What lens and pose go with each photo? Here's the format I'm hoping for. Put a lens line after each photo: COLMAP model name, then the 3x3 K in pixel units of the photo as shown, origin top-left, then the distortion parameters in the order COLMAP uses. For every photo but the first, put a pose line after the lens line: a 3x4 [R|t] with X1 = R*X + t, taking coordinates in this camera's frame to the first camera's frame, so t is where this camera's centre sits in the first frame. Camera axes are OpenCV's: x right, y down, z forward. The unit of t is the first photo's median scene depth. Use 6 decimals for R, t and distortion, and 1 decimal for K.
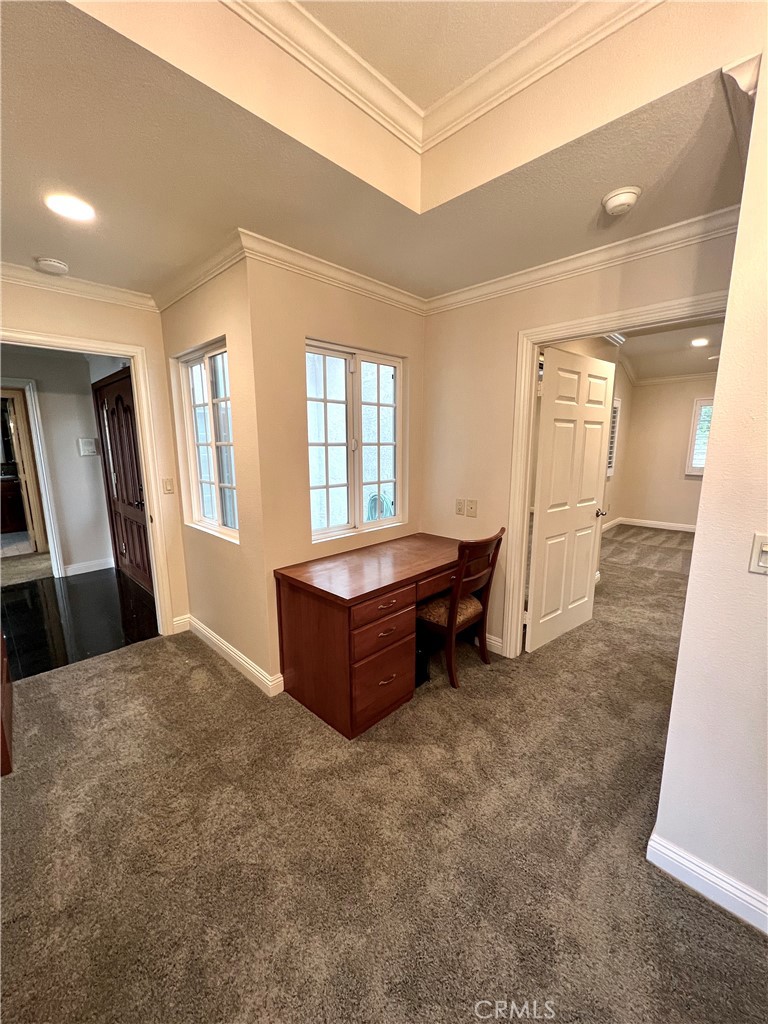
lens RADIAL K [[408.0, 0, 384.0], [0, 408.0, 512.0], [0, 0, 1]] dist [-0.001550, 0.000124]
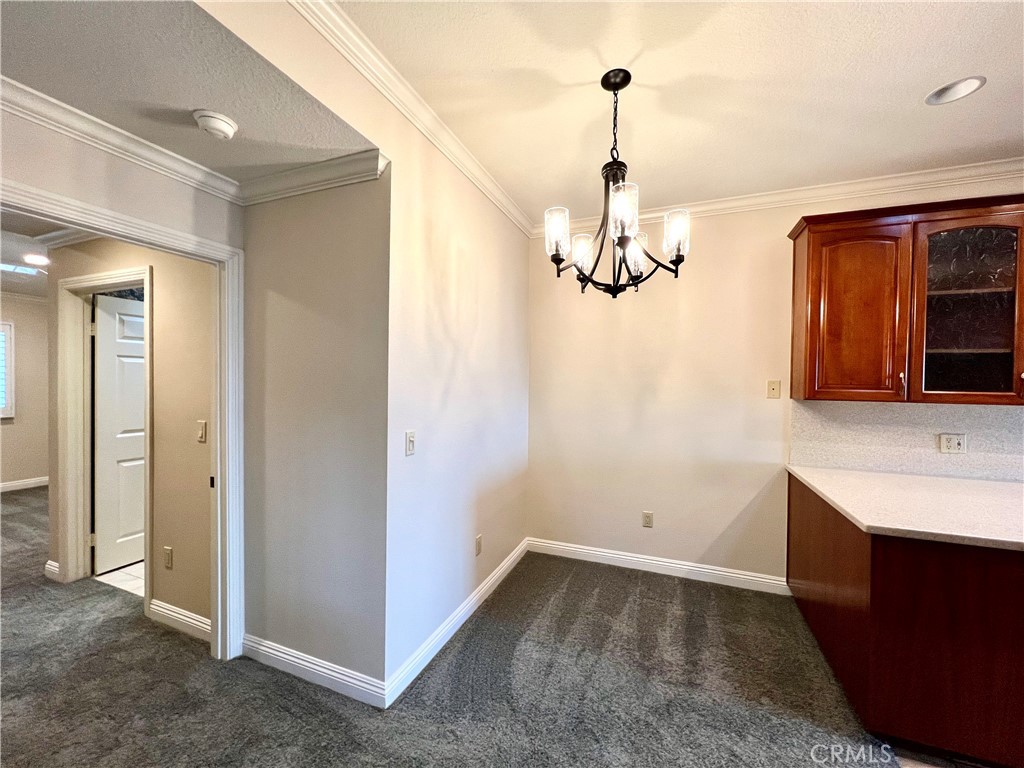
lens RADIAL K [[408.0, 0, 512.0], [0, 408.0, 384.0], [0, 0, 1]] dist [-0.001550, 0.000124]
pose [[-0.377398, -0.010069, 0.925997, -0.503932], [0.152538, 0.985606, 0.072885, -0.121922], [-0.913402, 0.168756, -0.370430, 0.742903]]
